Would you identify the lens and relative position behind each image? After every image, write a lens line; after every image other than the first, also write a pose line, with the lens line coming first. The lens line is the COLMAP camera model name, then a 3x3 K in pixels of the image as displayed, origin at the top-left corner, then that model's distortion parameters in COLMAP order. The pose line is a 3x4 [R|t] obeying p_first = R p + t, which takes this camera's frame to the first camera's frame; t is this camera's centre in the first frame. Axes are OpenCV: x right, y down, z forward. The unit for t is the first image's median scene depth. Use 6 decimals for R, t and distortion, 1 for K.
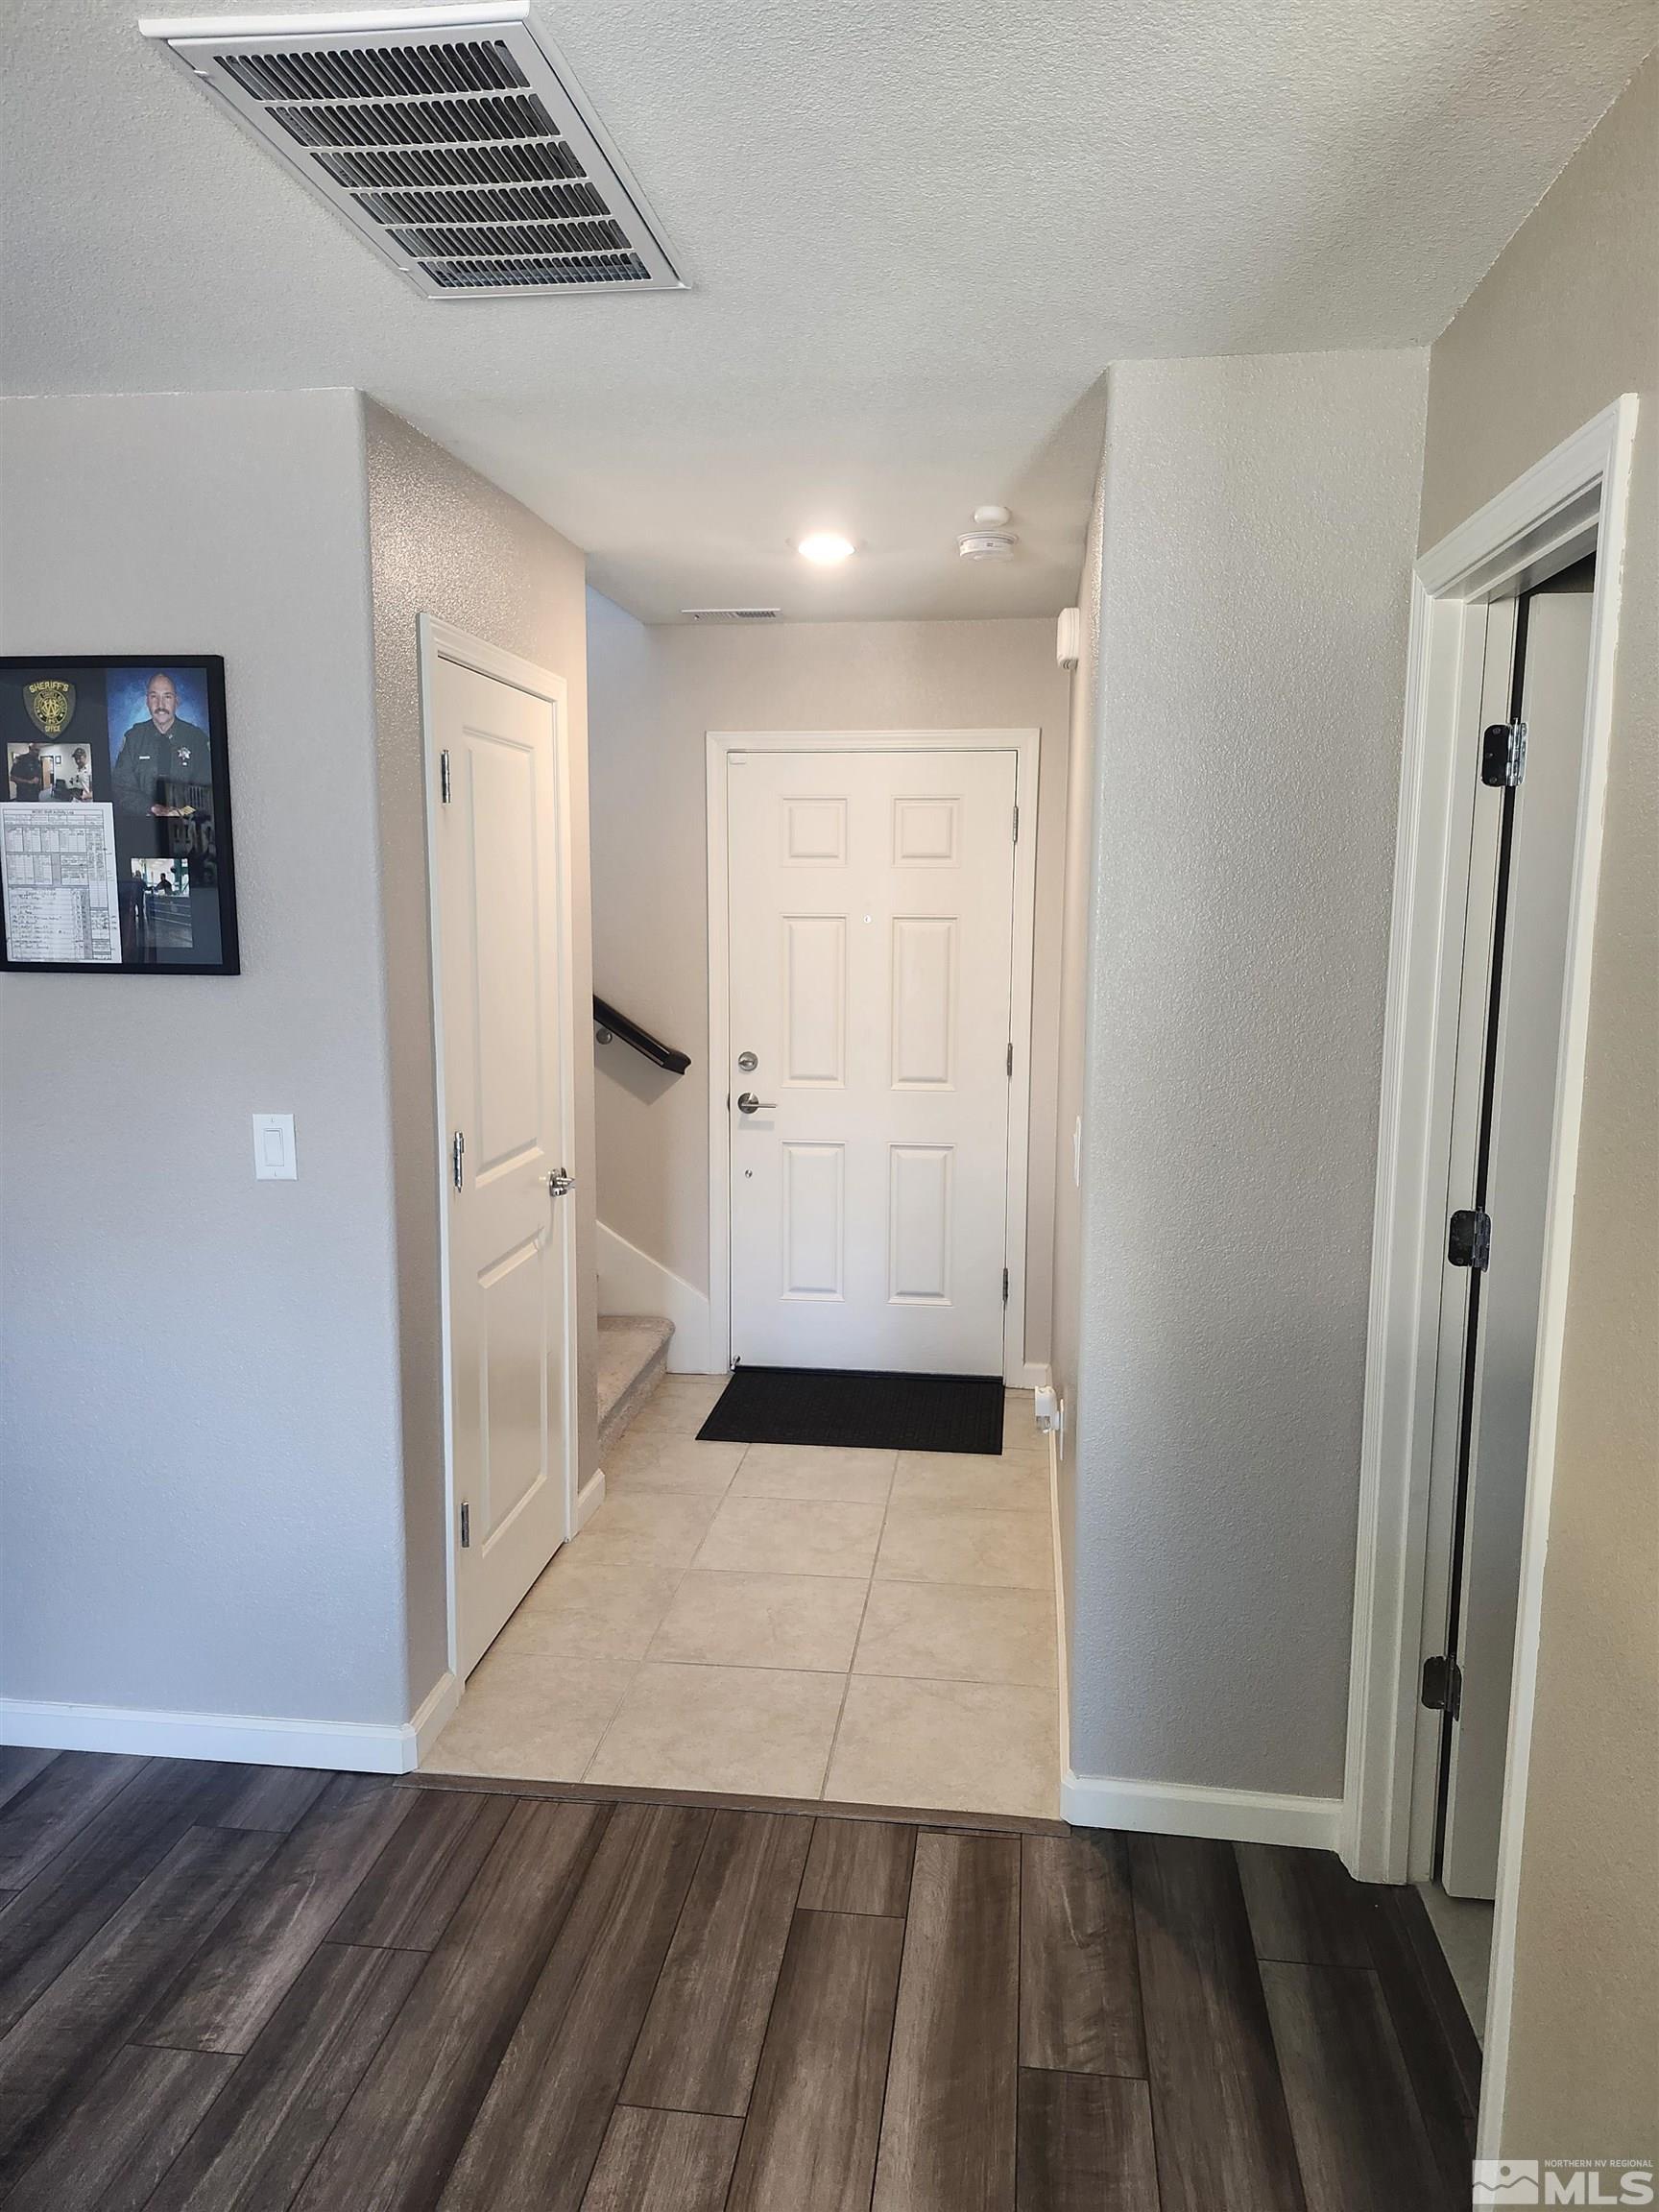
lens RADIAL K [[1522.3, 0, 858.8], [0, 1522.3, 1083.4], [0, 0, 1]] dist [0.088405, -0.100567]
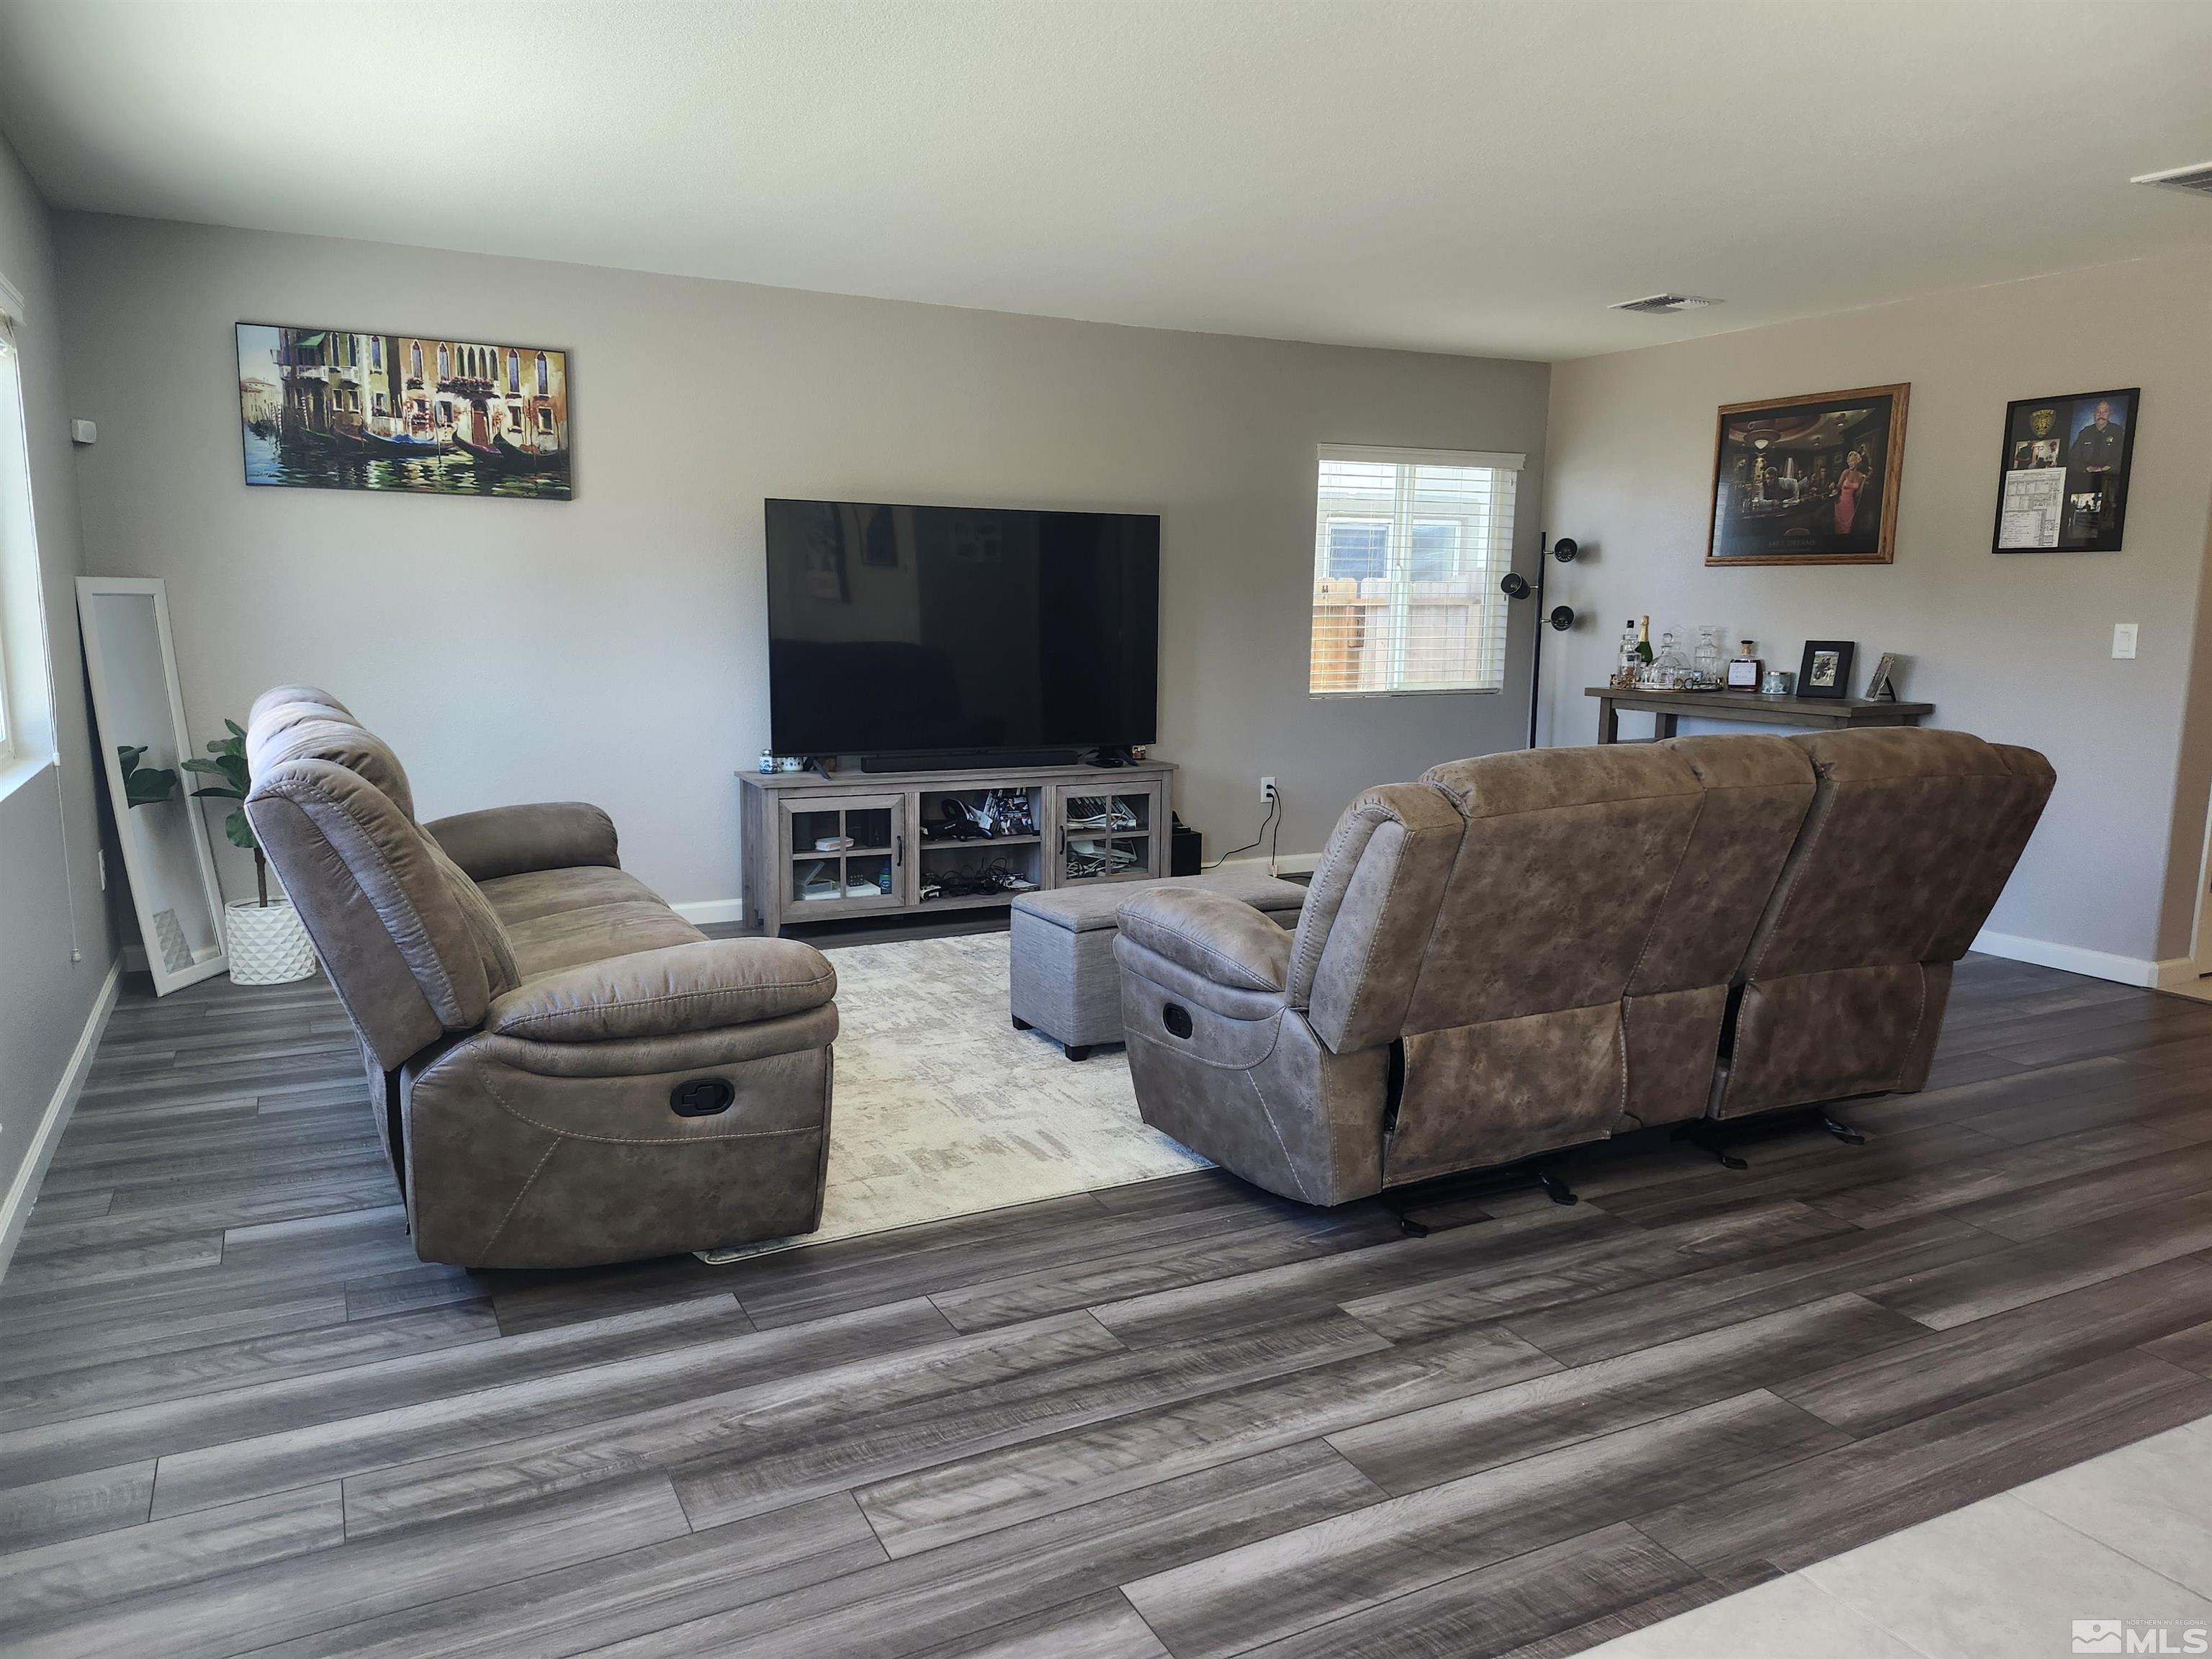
lens RADIAL K [[1522.3, 0, 1085.8], [0, 1522.3, 837.3], [0, 0, 1]] dist [0.088405, -0.100567]
pose [[0.553595, 0.130029, -0.822572, 0.531962], [-0.112216, 0.990374, 0.081032, 0.273457], [0.825191, 0.047447, 0.562857, -1.160128]]
